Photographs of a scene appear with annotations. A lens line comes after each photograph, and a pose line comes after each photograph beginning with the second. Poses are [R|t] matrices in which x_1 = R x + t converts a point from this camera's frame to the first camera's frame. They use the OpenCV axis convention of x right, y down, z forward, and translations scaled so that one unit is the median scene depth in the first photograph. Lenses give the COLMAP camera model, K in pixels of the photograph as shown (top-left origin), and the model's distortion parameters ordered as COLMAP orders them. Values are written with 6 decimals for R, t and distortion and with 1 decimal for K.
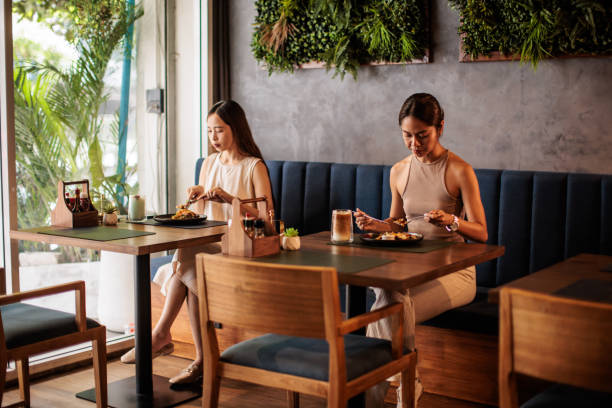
lens RADIAL K [[900.4, 0, 306.0], [0, 900.4, 204.0], [0, 0, 1]] dist [-0.015593, -0.012937]
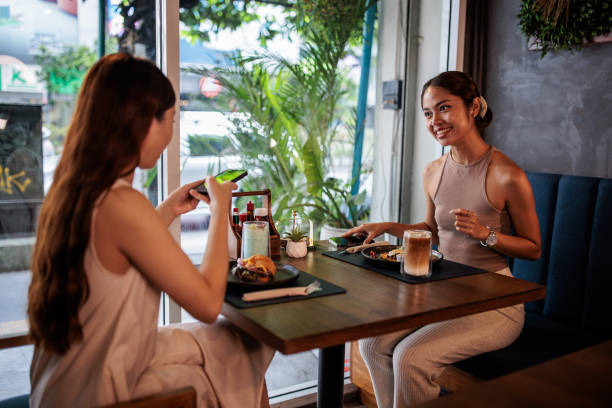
lens RADIAL K [[612.5, 0, 306.0], [0, 612.5, 204.0], [0, 0, 1]] dist [-0.004633, -0.015121]
pose [[0.938436, 0.068593, -0.338574, -0.043745], [-0.060842, 0.997586, 0.033467, -0.027481], [0.340052, -0.010807, 0.940344, 0.458592]]
